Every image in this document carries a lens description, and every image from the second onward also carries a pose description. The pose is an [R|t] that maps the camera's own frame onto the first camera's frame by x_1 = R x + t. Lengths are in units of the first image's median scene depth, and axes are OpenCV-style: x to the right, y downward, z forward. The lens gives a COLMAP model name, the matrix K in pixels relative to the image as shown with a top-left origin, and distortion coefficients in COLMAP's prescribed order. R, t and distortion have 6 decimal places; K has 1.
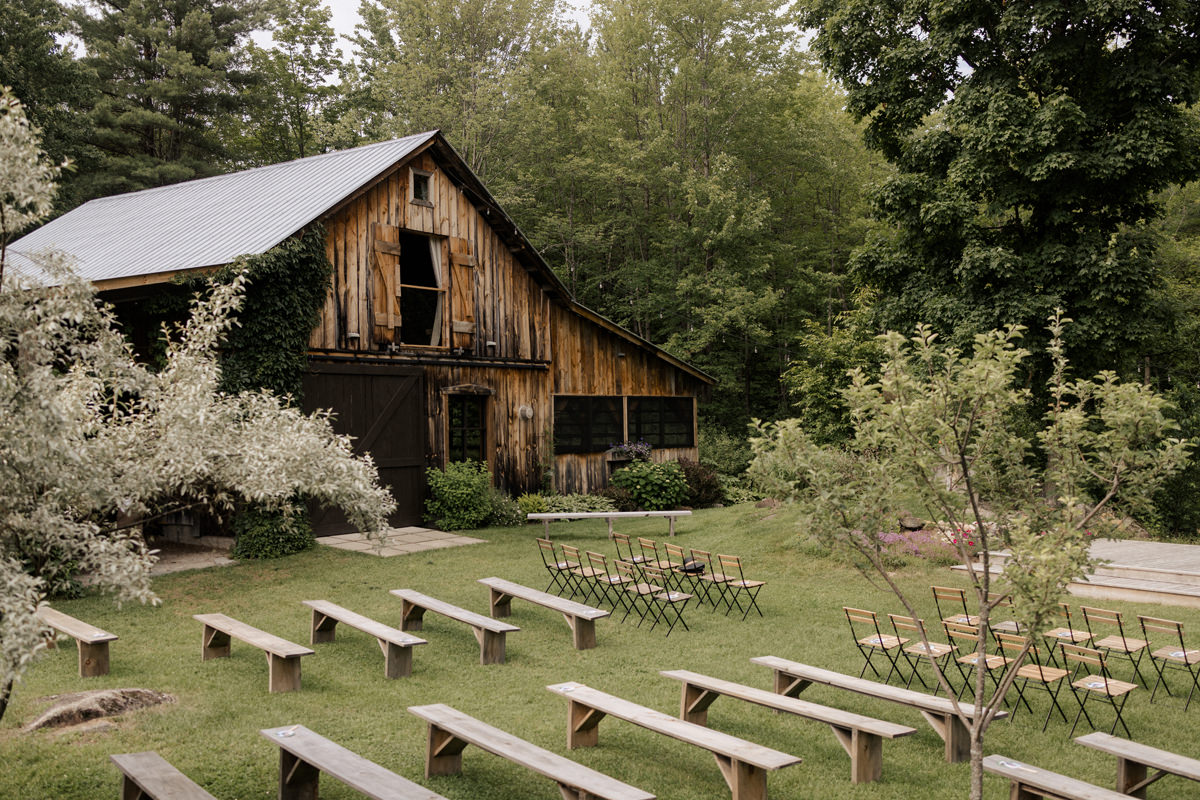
lens RADIAL K [[1182.6, 0, 602.6], [0, 1182.6, 376.6], [0, 0, 1]] dist [0.010399, -0.000588]
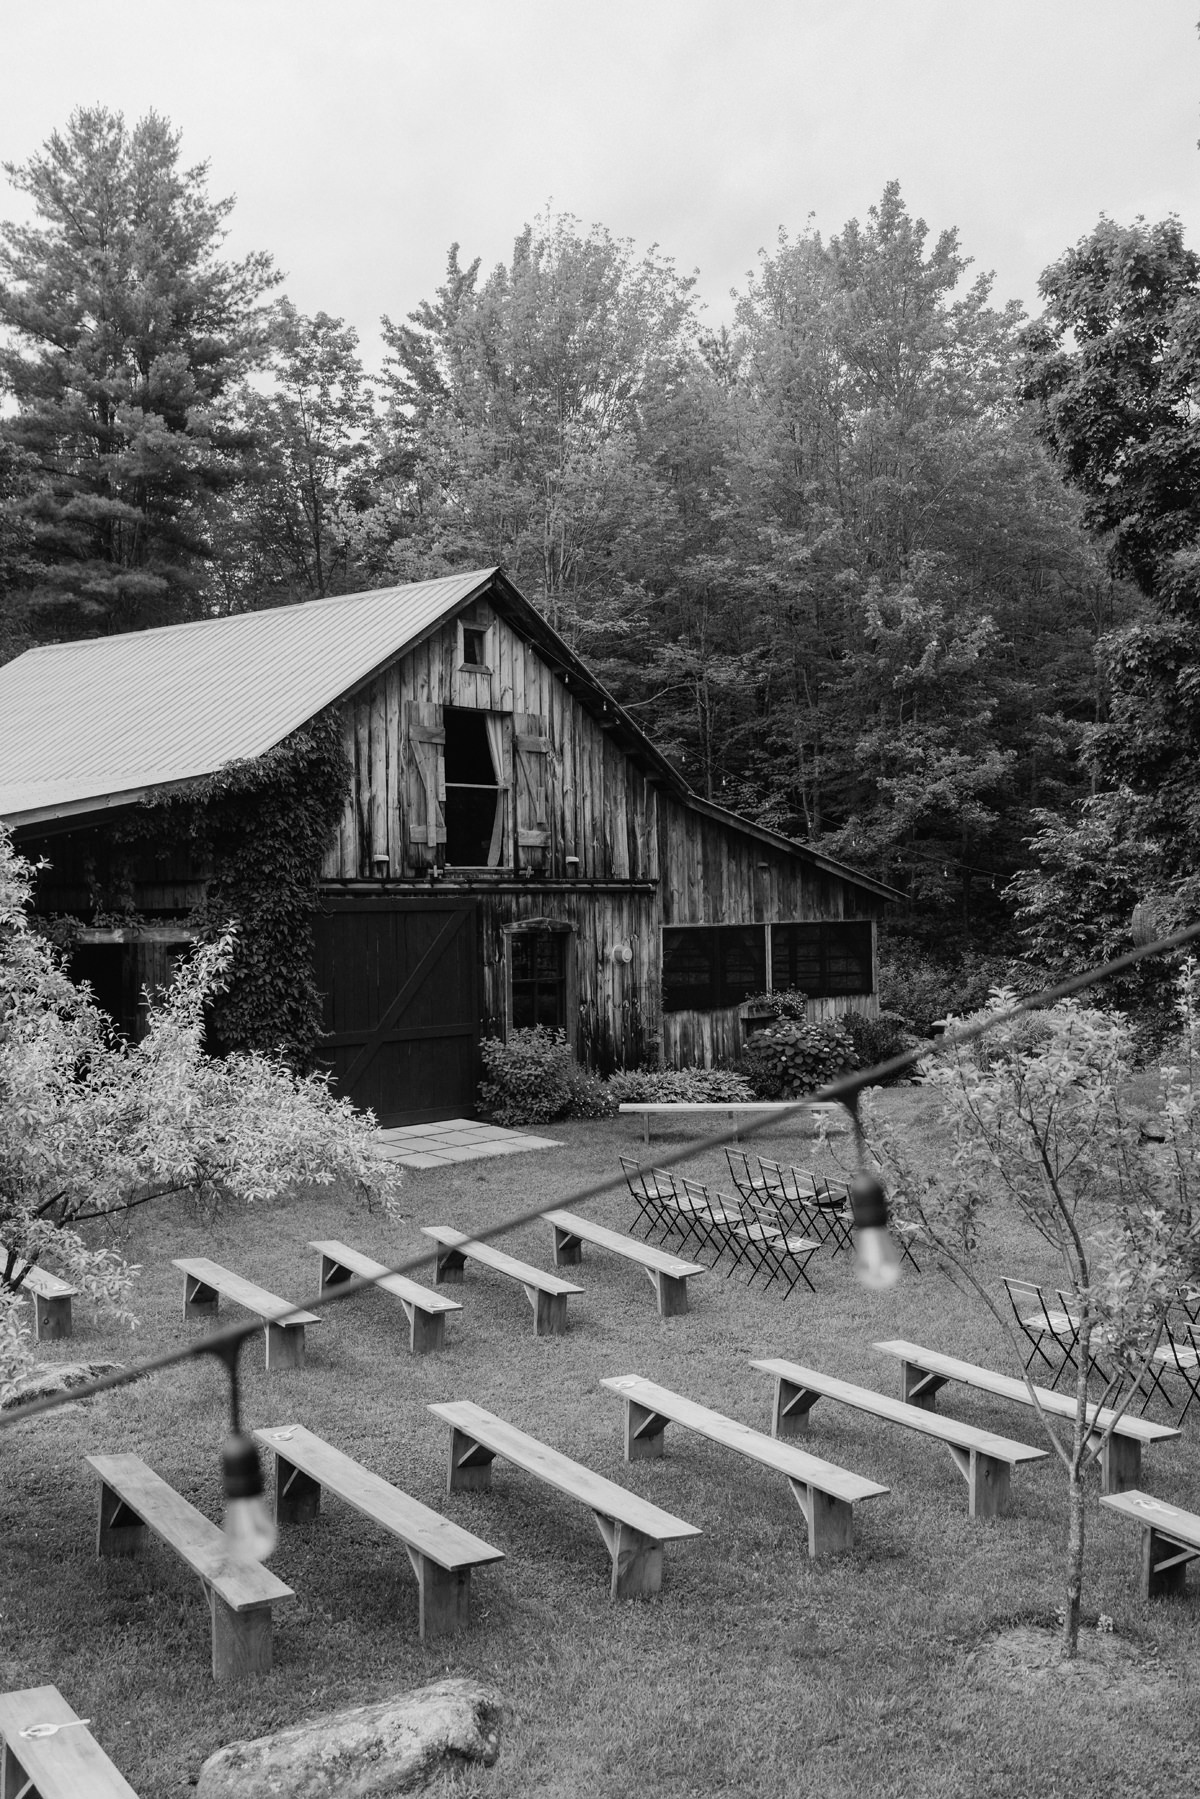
lens RADIAL K [[1815.5, 0, 597.3], [0, 1815.5, 846.3], [0, 0, 1]] dist [-0.017332, -0.012893]
pose [[0.995212, 0.000063, -0.097740, 0.028591], [0.000526, 0.999982, 0.005999, -0.043974], [0.097738, -0.006022, 0.995194, -0.090802]]
